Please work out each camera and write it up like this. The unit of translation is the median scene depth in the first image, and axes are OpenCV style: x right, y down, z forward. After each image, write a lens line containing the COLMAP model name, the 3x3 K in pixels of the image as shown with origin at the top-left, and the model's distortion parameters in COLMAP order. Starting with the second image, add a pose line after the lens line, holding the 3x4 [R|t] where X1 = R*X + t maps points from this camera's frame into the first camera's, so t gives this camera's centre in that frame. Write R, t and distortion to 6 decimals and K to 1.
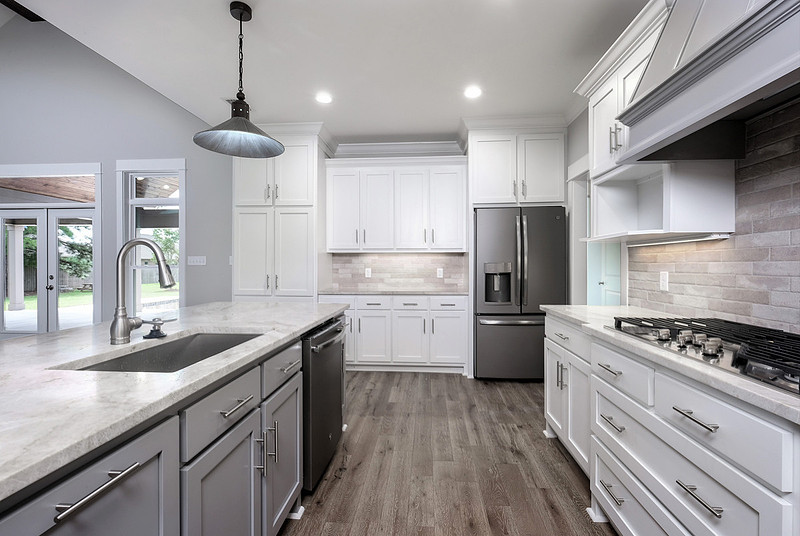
lens RADIAL K [[361.2, 0, 401.3], [0, 361.2, 266.3], [0, 0, 1]] dist [-0.001073, -0.000061]
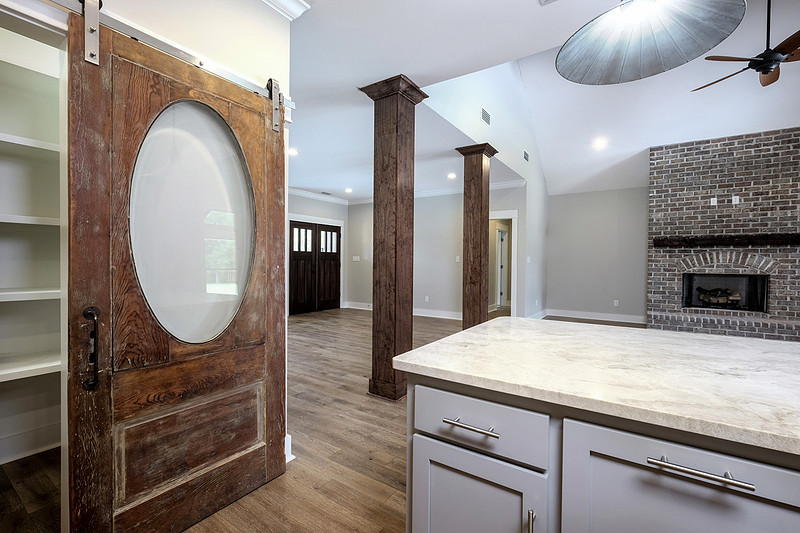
lens RADIAL K [[352.2, 0, 402.9], [0, 352.2, 266.5], [0, 0, 1]] dist [0.000405, -0.000008]
pose [[-0.493322, 0.005492, -0.869830, 0.093082], [-0.012333, 0.999835, 0.013308, -0.000618], [0.869759, 0.017292, -0.493173, 0.133961]]
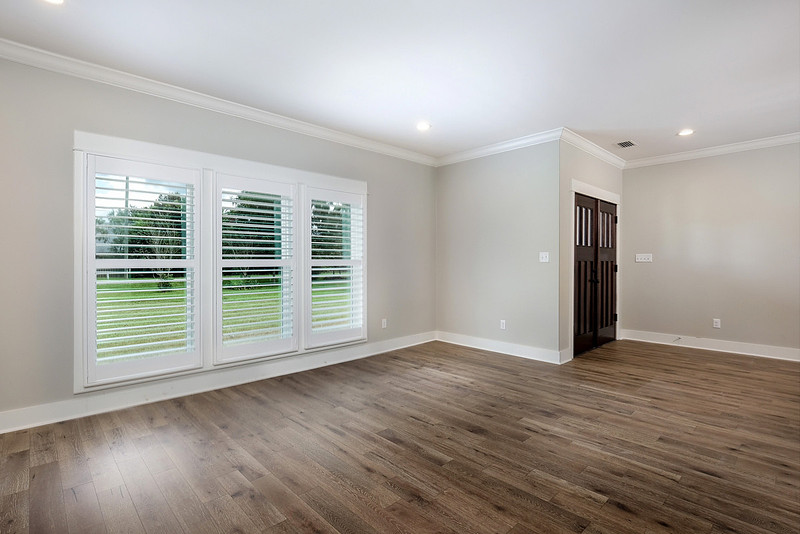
lens RADIAL K [[392.6, 0, 400.0], [0, 392.6, 267.0], [0, 0, 1]] dist [-0.000573, 0.000258]
pose [[-0.674362, 0.008472, -0.738352, 0.000900], [-0.001711, 0.999914, 0.013036, 0.000487], [0.738399, 0.010054, -0.674289, -1.052866]]
